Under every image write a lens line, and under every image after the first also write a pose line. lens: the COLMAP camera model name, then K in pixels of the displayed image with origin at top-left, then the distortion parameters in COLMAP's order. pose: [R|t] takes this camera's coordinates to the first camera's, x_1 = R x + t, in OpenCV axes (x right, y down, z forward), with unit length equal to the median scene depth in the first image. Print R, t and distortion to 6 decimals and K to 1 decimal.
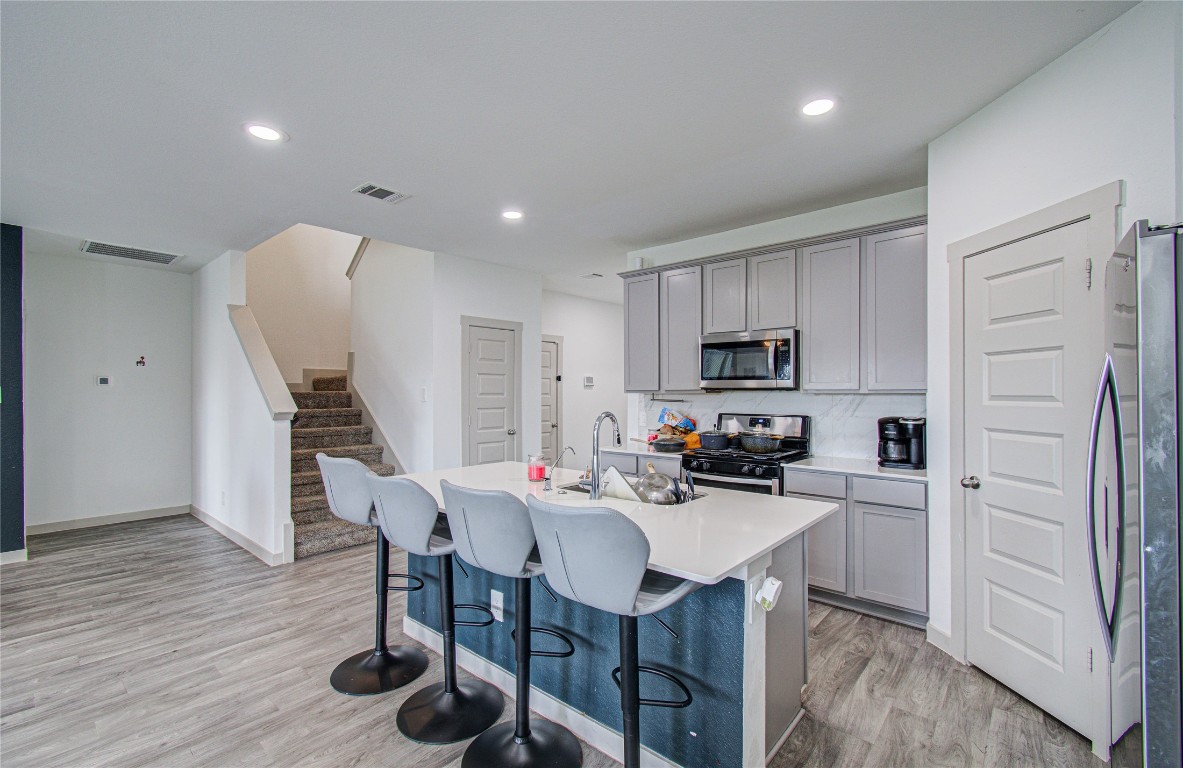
lens RADIAL K [[517.7, 0, 590.4], [0, 517.7, 391.2], [0, 0, 1]] dist [0.000567, 0.000280]
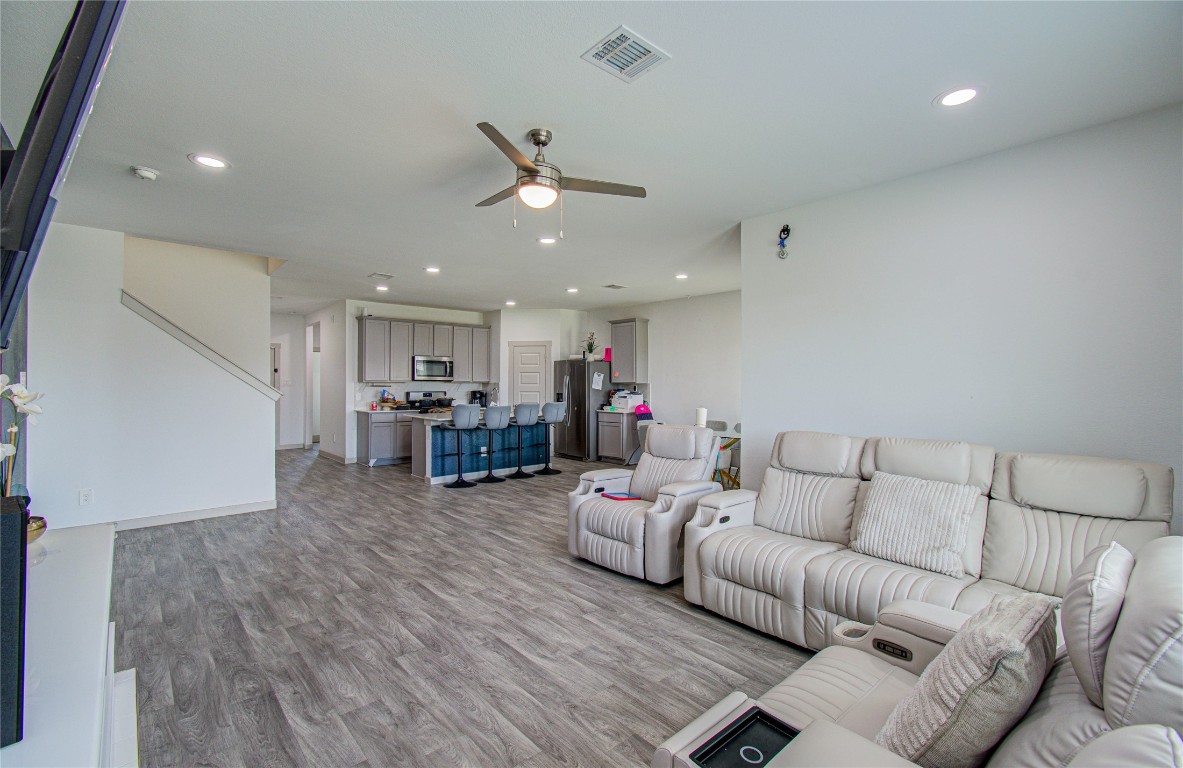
lens RADIAL K [[503.7, 0, 571.0], [0, 503.7, 382.1], [0, 0, 1]] dist [-0.000267, -0.000010]
pose [[0.152648, -0.000502, 0.988281, -2.005470], [-0.006689, 0.999976, 0.001541, -0.005574], [-0.988258, -0.006846, 0.152641, 0.018976]]
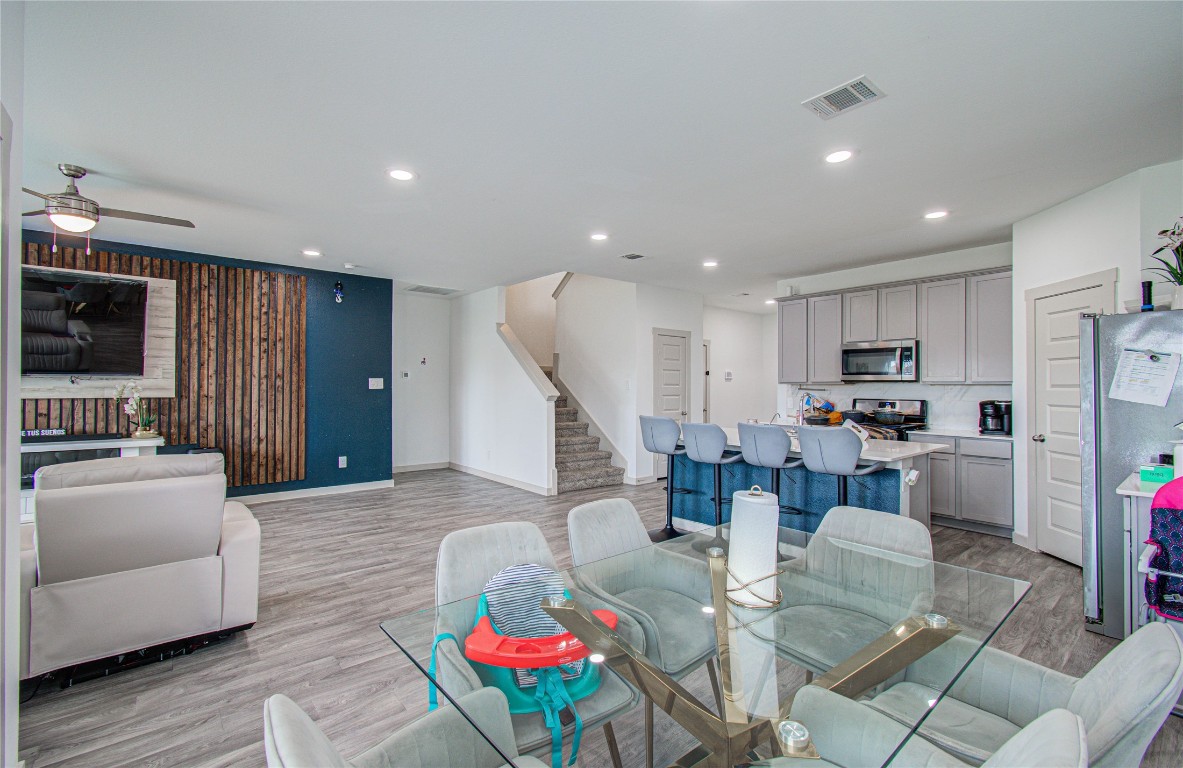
lens RADIAL K [[511.1, 0, 601.3], [0, 511.1, 380.7], [0, 0, 1]] dist [0.019899, -0.000154]
pose [[0.988950, 0.000696, -0.148245, -0.262567], [-0.001674, 0.999978, -0.006475, 0.005593], [0.148237, 0.006652, 0.988929, -0.557060]]
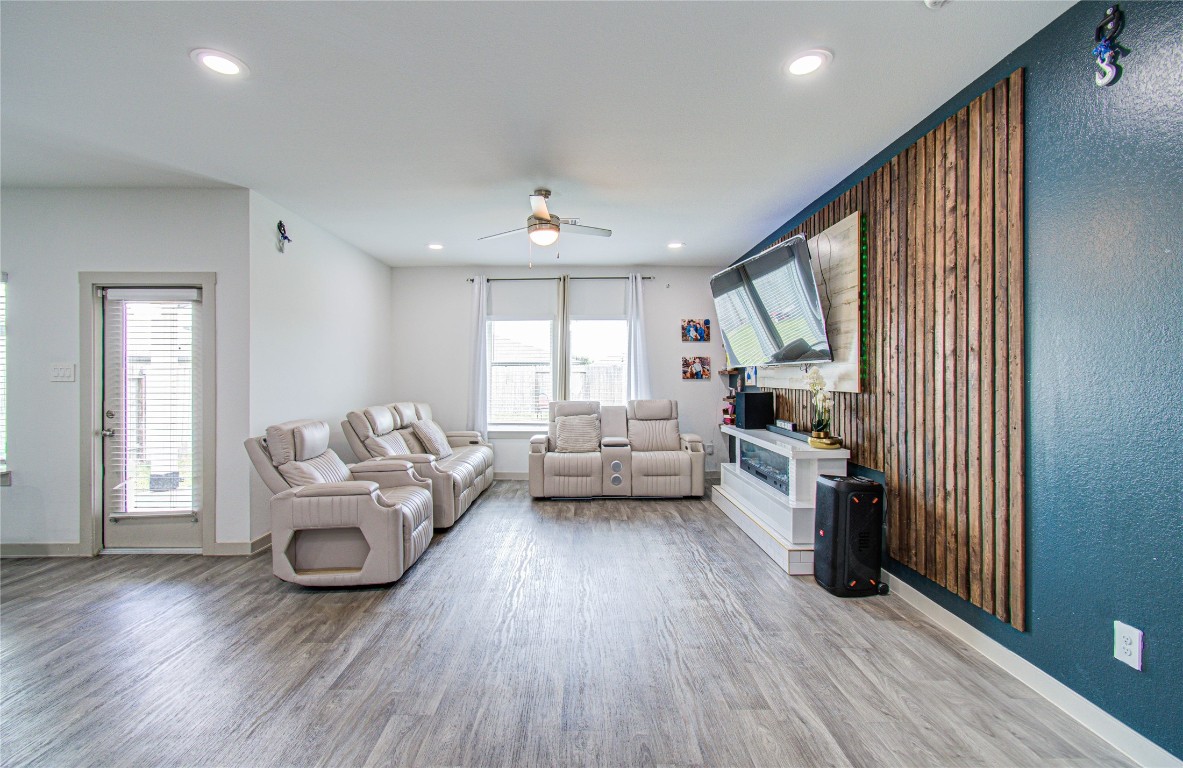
lens RADIAL K [[514.9, 0, 584.6], [0, 514.9, 379.0], [0, 0, 1]] dist [-0.001564, -0.000267]
pose [[-0.755592, 0.002370, -0.655039, -0.676427], [0.004333, 0.999990, -0.001379, 0.018896], [0.655029, -0.003880, -0.755594, 1.058687]]
